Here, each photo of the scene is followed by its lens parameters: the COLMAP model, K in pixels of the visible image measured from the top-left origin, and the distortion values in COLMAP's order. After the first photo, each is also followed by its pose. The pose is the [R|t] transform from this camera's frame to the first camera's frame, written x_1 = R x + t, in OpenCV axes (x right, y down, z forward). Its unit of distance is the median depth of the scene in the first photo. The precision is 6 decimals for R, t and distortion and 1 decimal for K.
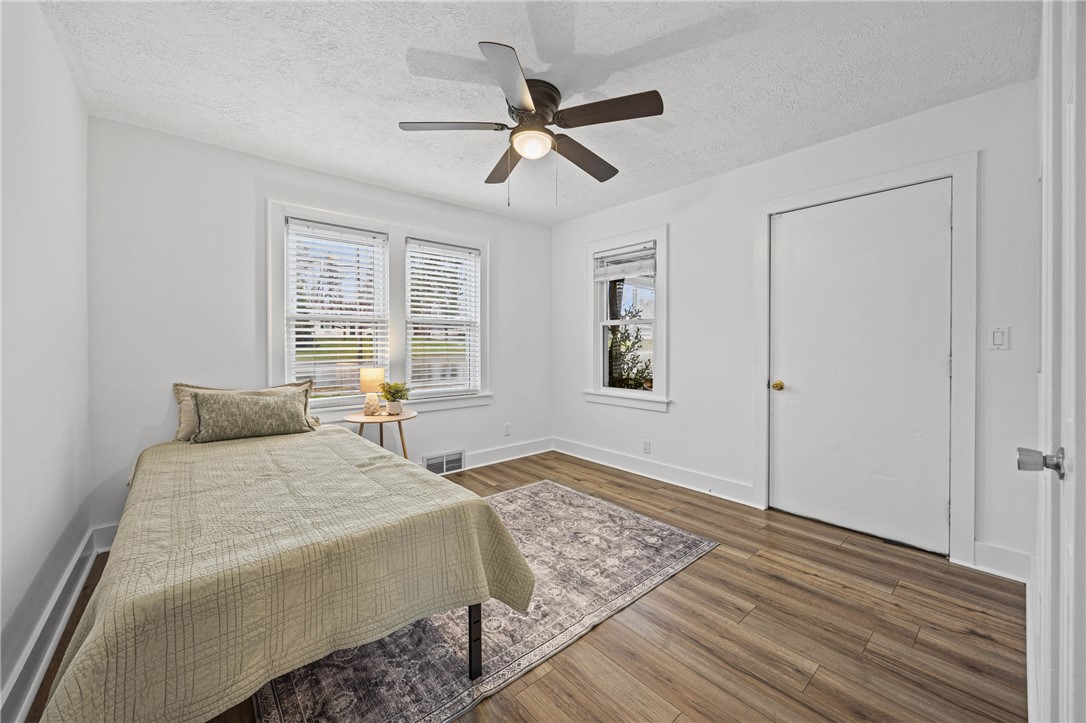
lens RADIAL K [[416.4, 0, 542.8], [0, 416.4, 350.3], [0, 0, 1]] dist [-0.000721, -0.000096]
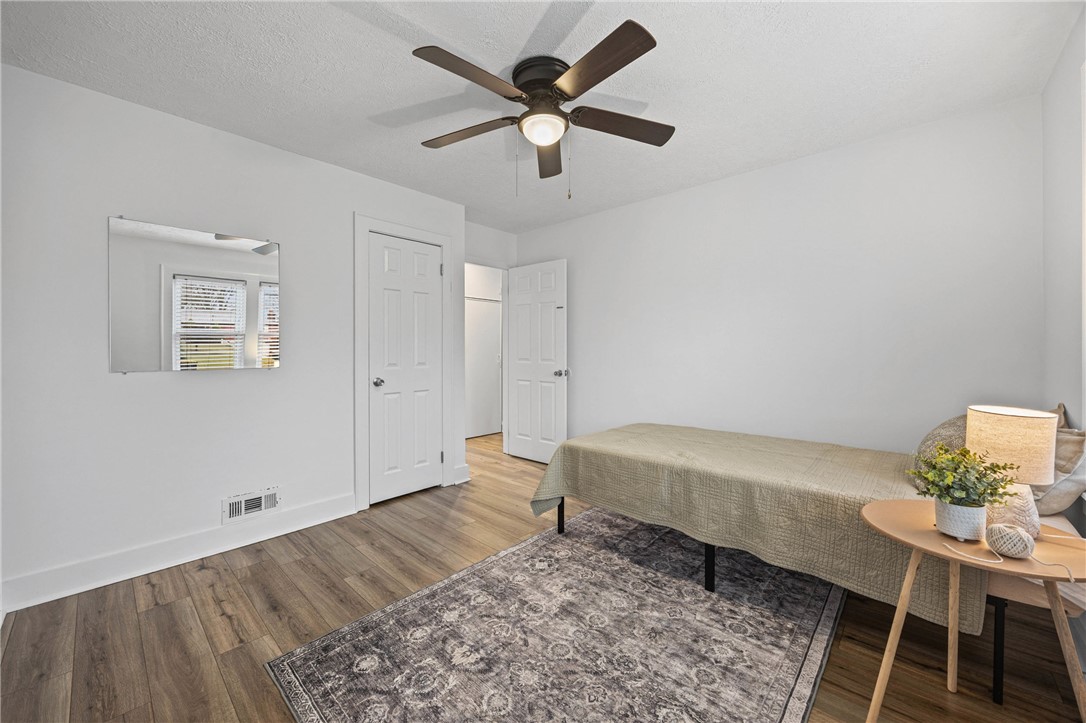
lens RADIAL K [[416.4, 0, 542.8], [0, 416.4, 353.9], [0, 0, 1]] dist [-0.000721, -0.000096]
pose [[-0.993592, 0.007290, -0.112793, 0.077319], [0.003959, 0.999550, 0.029724, -0.031110], [0.112959, 0.029087, -0.993174, 1.852077]]
